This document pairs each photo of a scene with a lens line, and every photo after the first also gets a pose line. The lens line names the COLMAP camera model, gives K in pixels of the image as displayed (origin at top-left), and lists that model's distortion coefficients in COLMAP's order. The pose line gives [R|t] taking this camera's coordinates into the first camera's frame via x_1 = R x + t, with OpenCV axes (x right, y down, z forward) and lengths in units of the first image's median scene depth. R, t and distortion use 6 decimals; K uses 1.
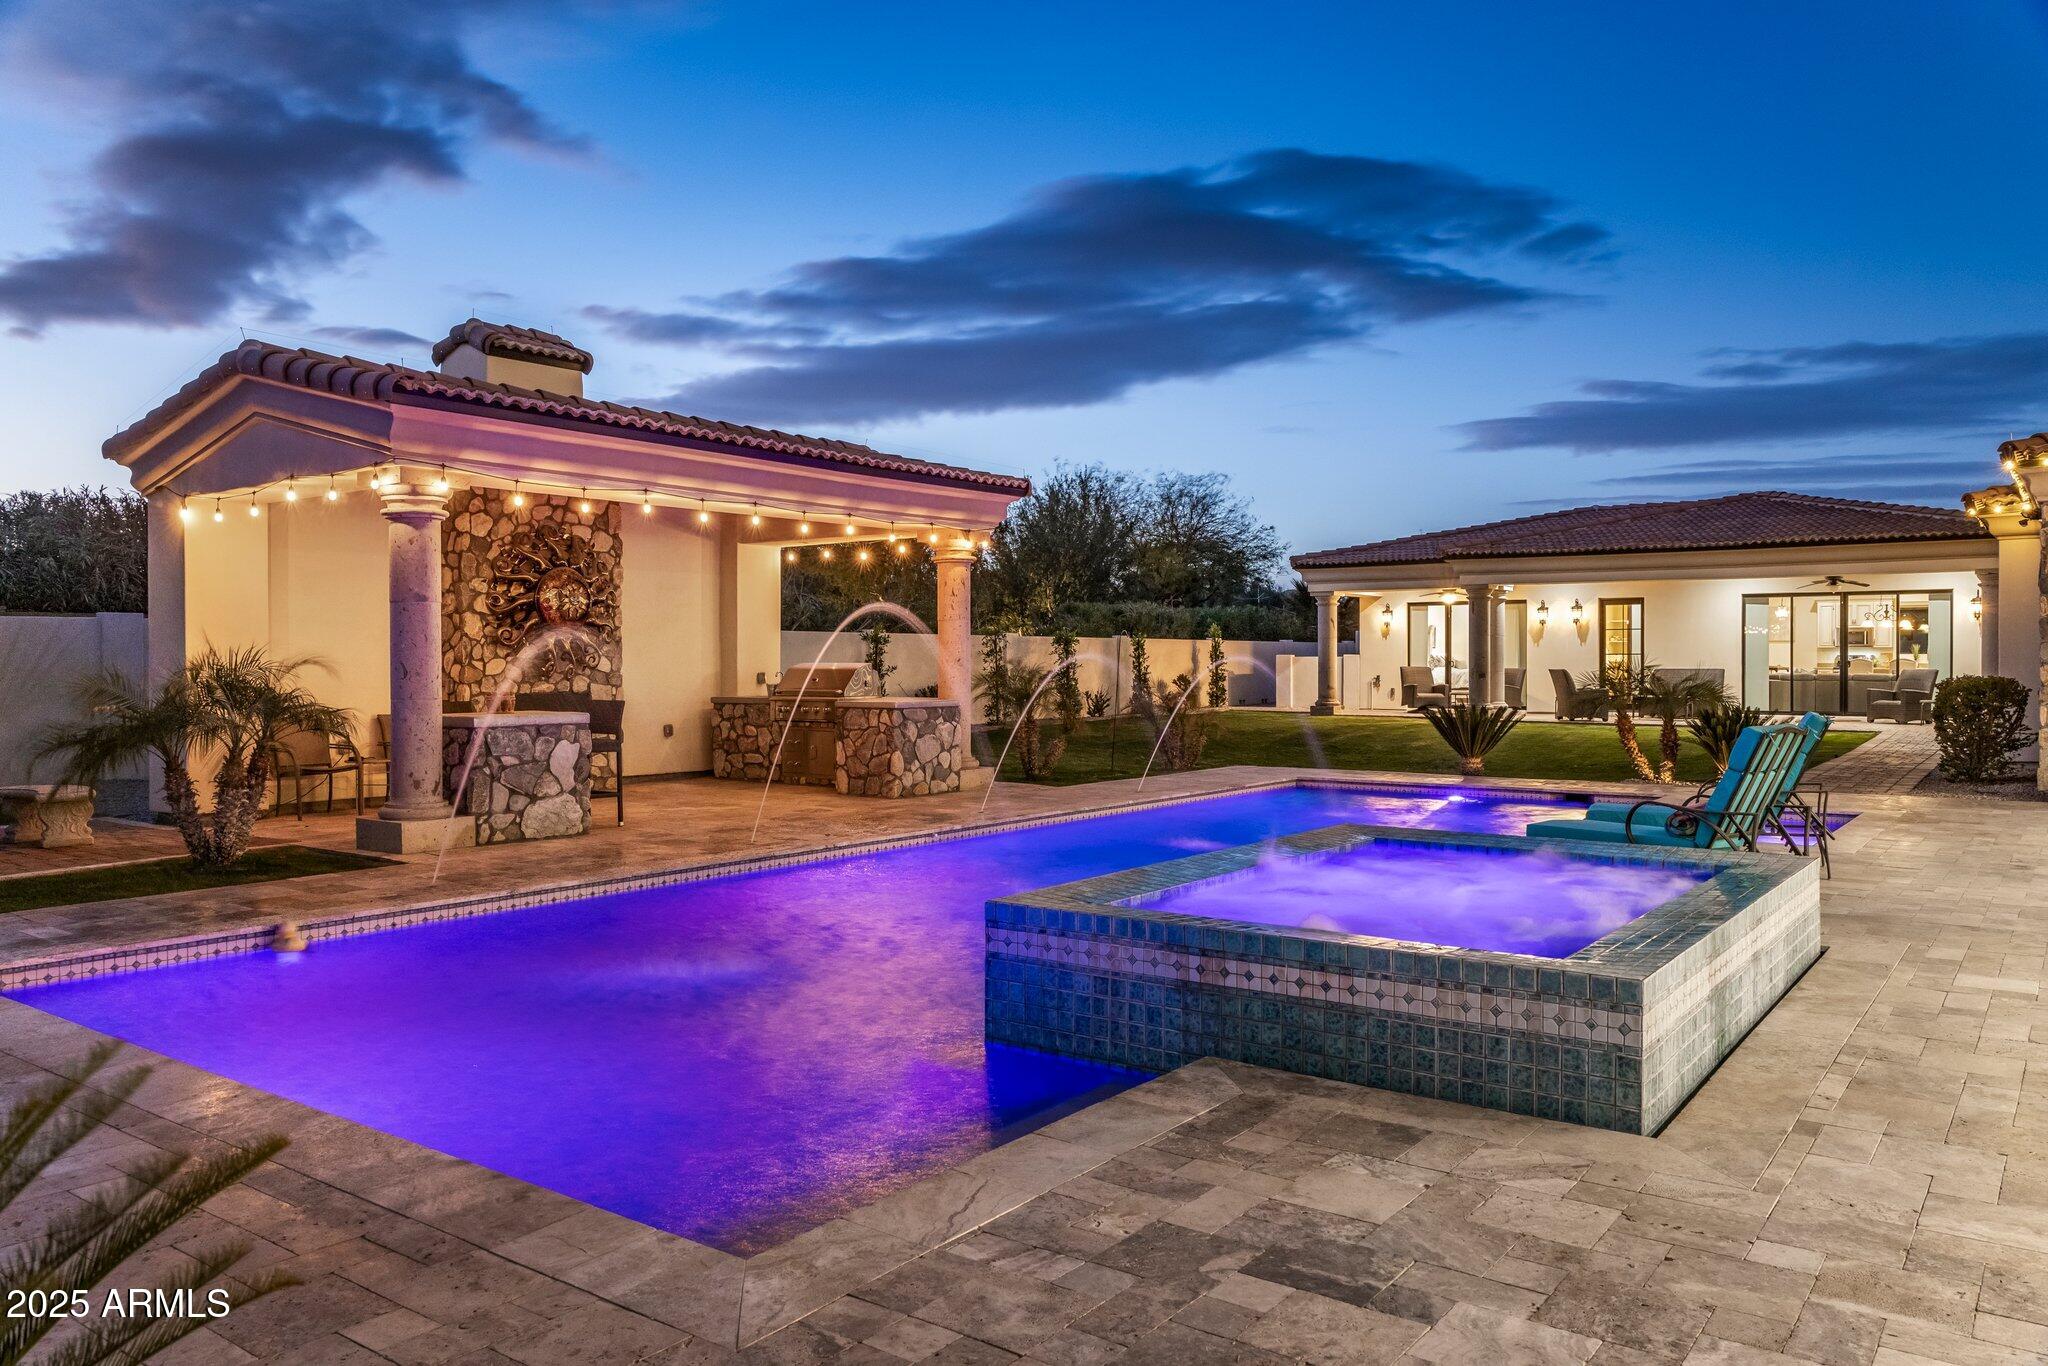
lens RADIAL K [[1458.7, 0, 1035.6], [0, 1458.7, 669.8], [0, 0, 1]] dist [0.003621, -0.002756]
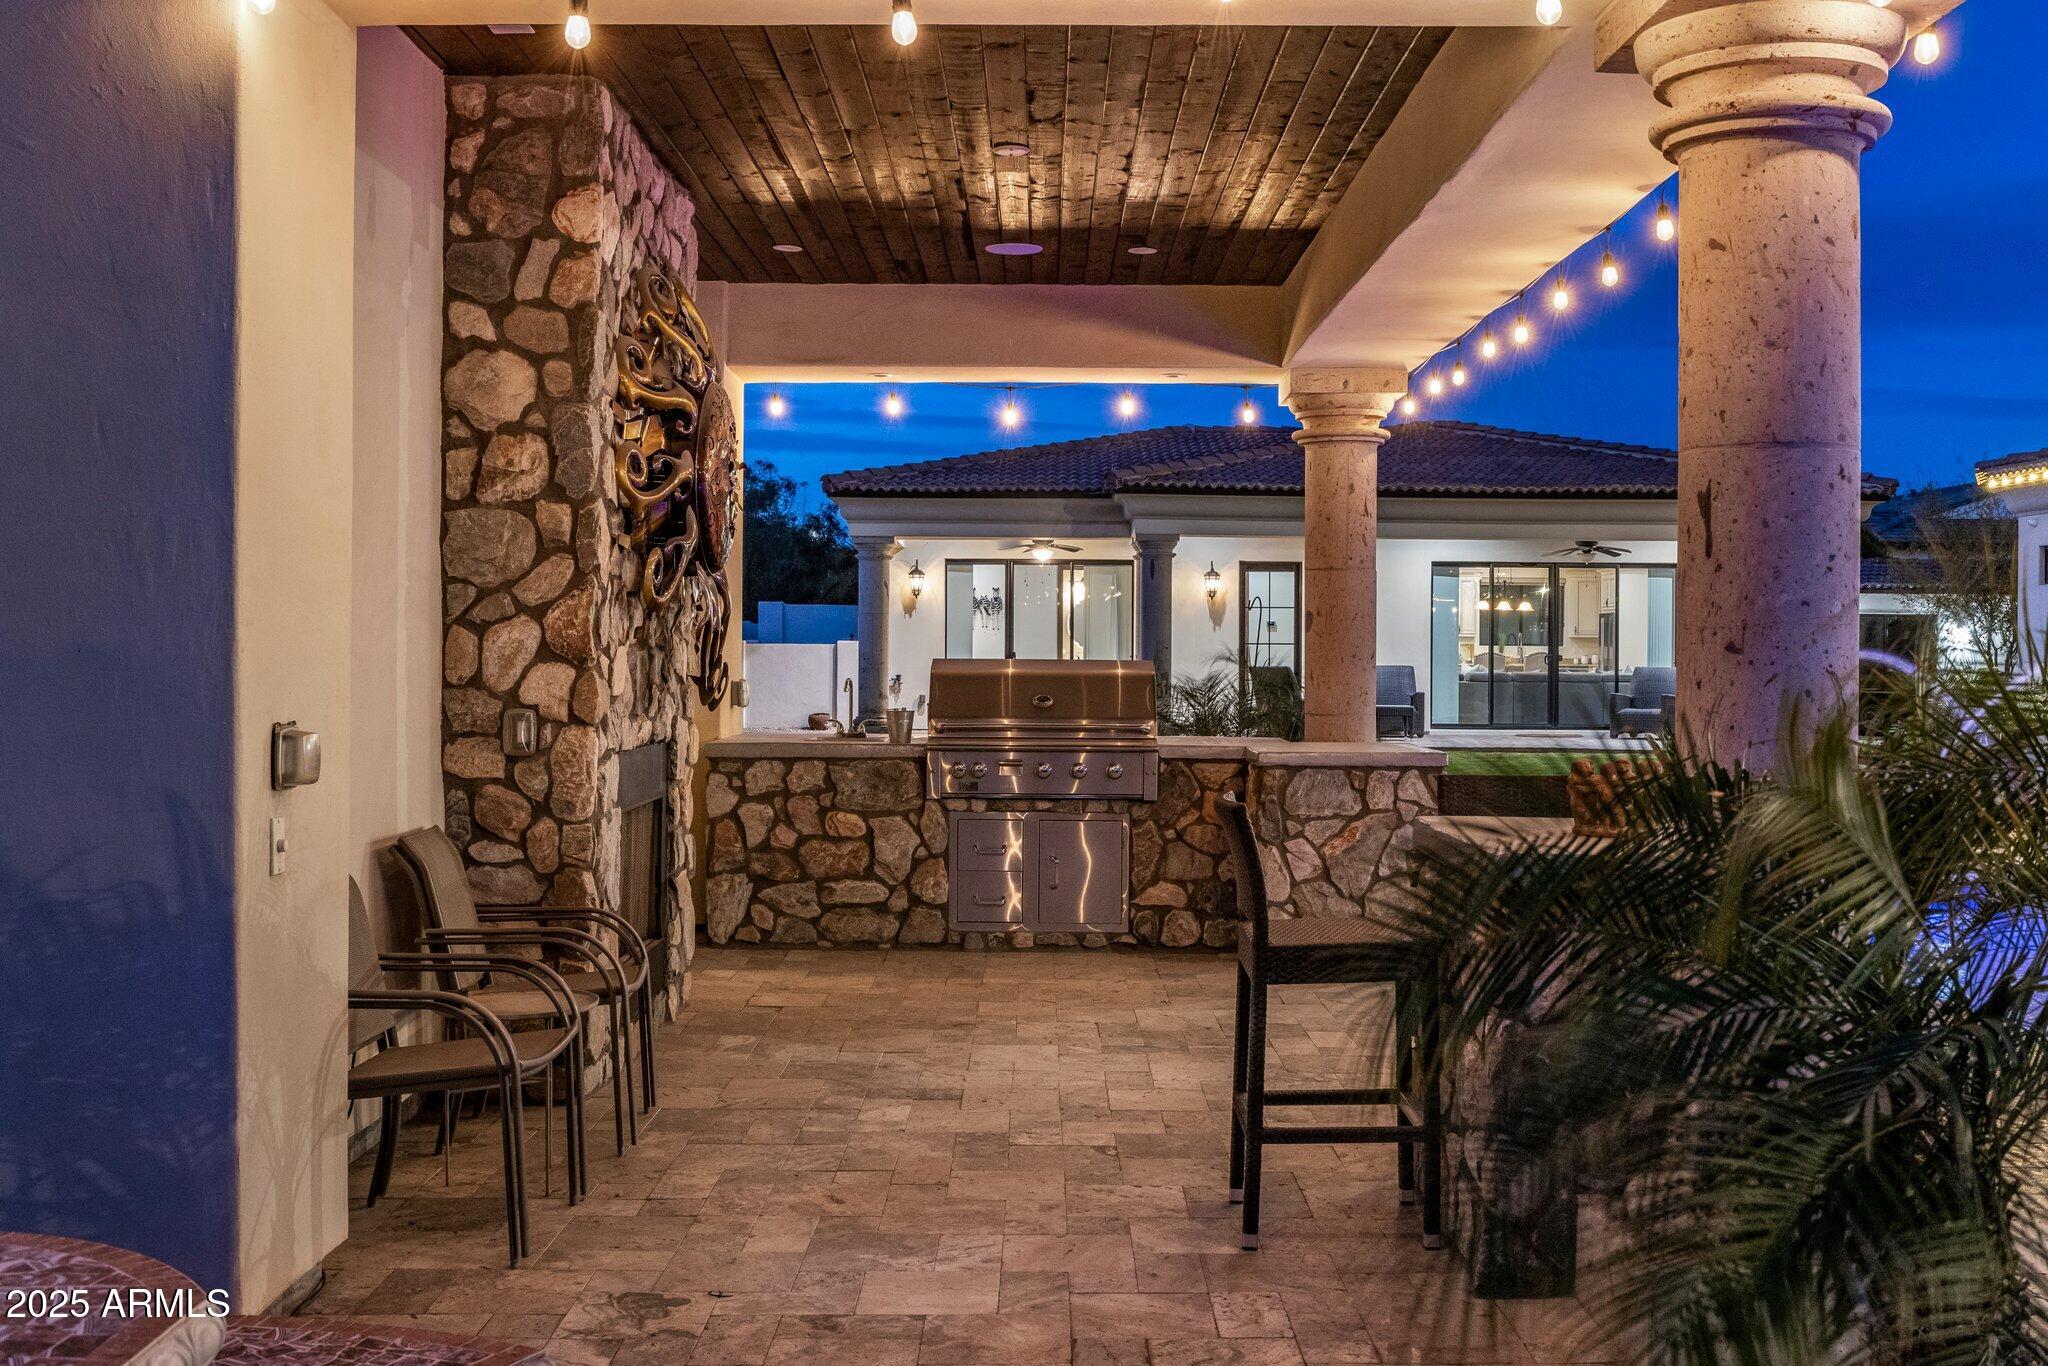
lens RADIAL K [[2117.4, 0, 1035.6], [0, 2117.4, 683.0], [0, 0, 1]] dist [-0.037832, 0.000000]
pose [[0.810124, -0.002951, 0.586252, -0.527465], [-0.003807, 0.999940, 0.010295, -0.004545], [-0.586247, -0.010572, 0.810064, 0.516306]]
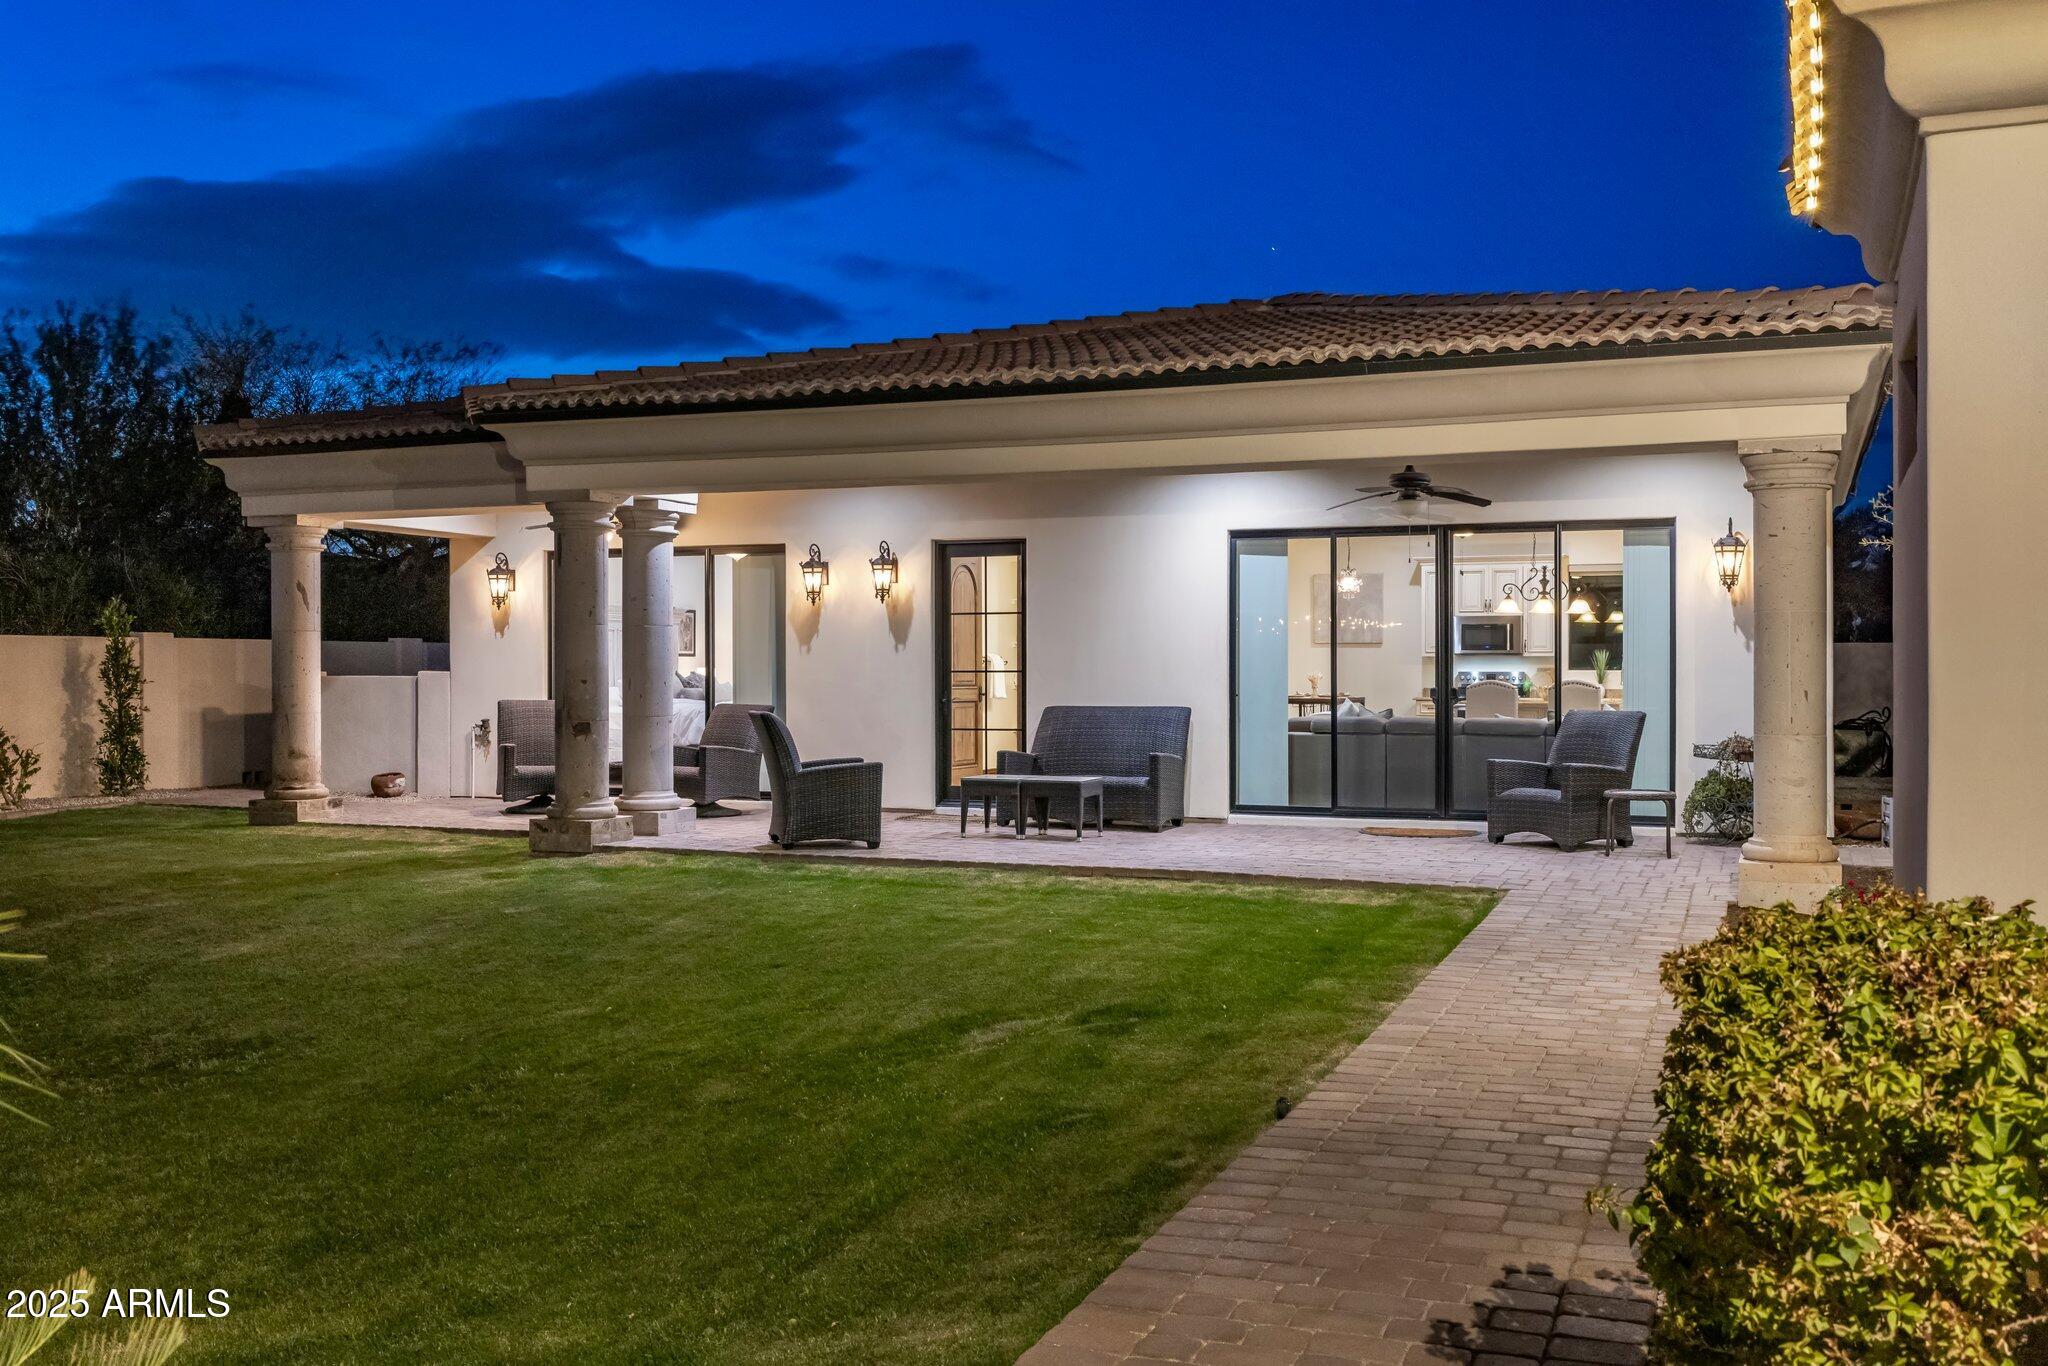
lens RADIAL K [[1879.9, 0, 1018.3], [0, 1879.9, 674.6], [0, 0, 1]] dist [-0.024582, 0.000000]
pose [[0.972108, -0.000638, 0.234534, 0.558062], [0.001600, 0.999991, -0.003909, -0.015200], [-0.234529, 0.004175, 0.972100, 0.912266]]
